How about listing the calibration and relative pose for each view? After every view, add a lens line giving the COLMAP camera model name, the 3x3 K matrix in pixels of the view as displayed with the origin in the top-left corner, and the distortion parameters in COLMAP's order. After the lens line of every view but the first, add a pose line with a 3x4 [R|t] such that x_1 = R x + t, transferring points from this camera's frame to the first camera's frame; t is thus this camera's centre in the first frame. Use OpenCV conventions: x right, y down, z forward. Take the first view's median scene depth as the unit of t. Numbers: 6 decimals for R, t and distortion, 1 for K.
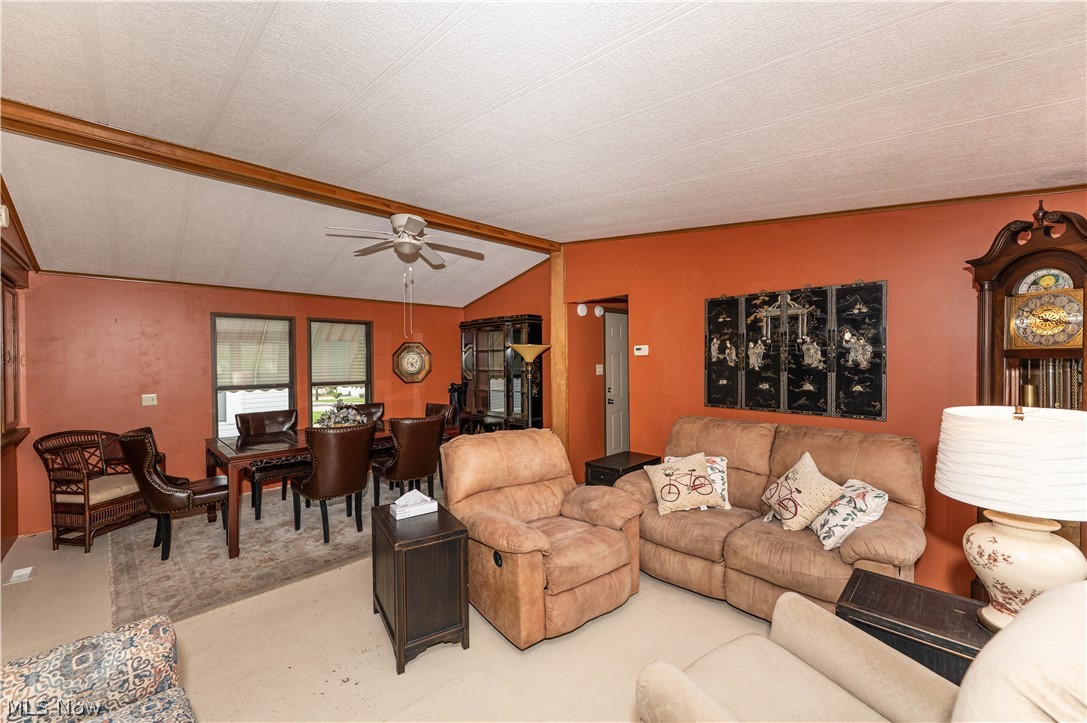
lens RADIAL K [[427.5, 0, 540.0], [0, 427.5, 364.0], [0, 0, 1]] dist [0.004760, -0.001660]
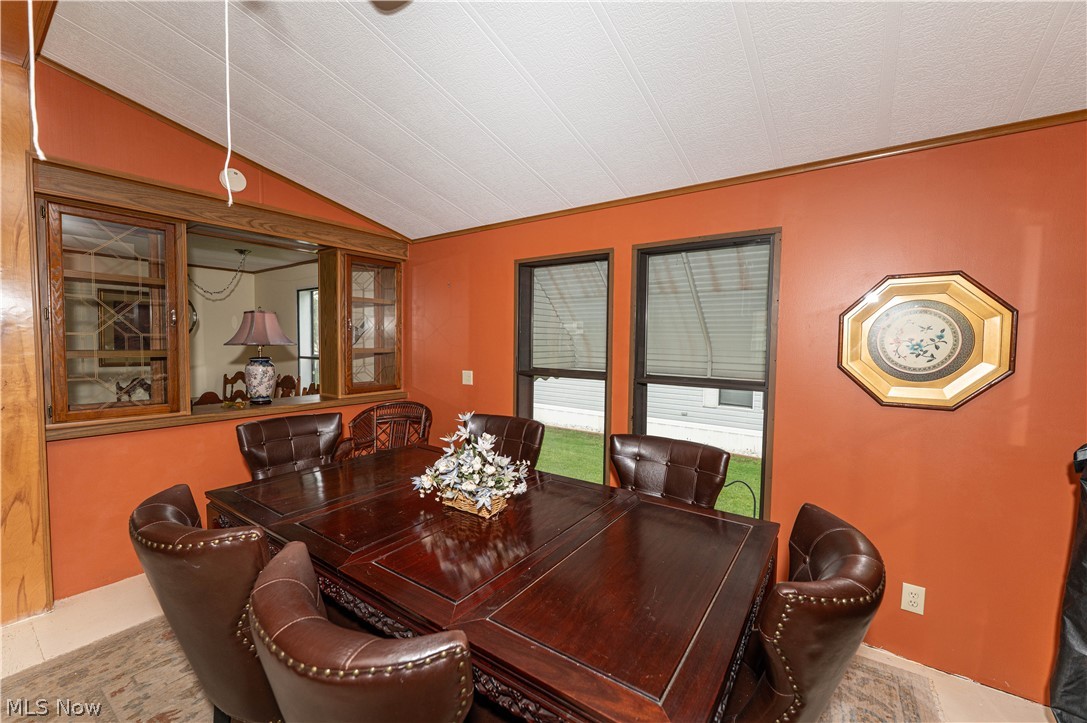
lens RADIAL K [[427.5, 0, 544.4], [0, 427.5, 360.8], [0, 0, 1]] dist [0.004760, -0.001660]
pose [[0.192297, 0.059196, -0.979550, -0.057530], [-0.022135, 0.998187, 0.055977, -0.000102], [0.981087, 0.010918, 0.193258, 0.841424]]
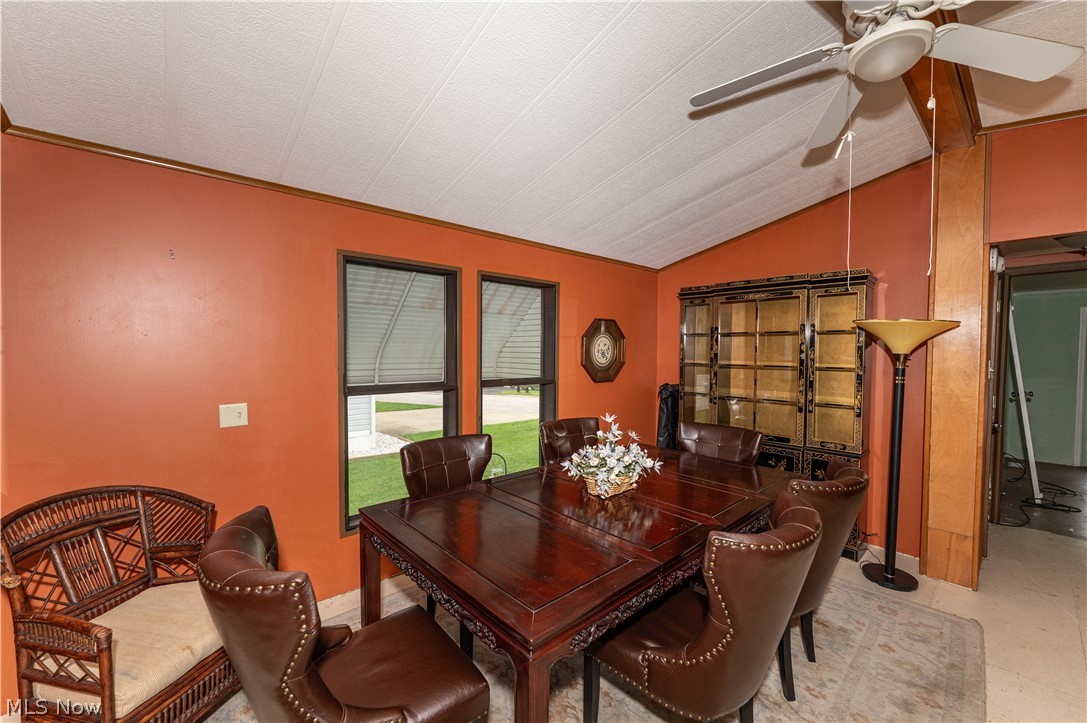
lens RADIAL K [[427.5, 0, 543.4], [0, 427.5, 362.2], [0, 0, 1]] dist [0.004760, -0.001660]
pose [[0.998823, 0.017147, -0.045379, -0.443372], [-0.016150, 0.999622, 0.022228, 0.001858], [0.045743, -0.021469, 0.998723, 0.432805]]
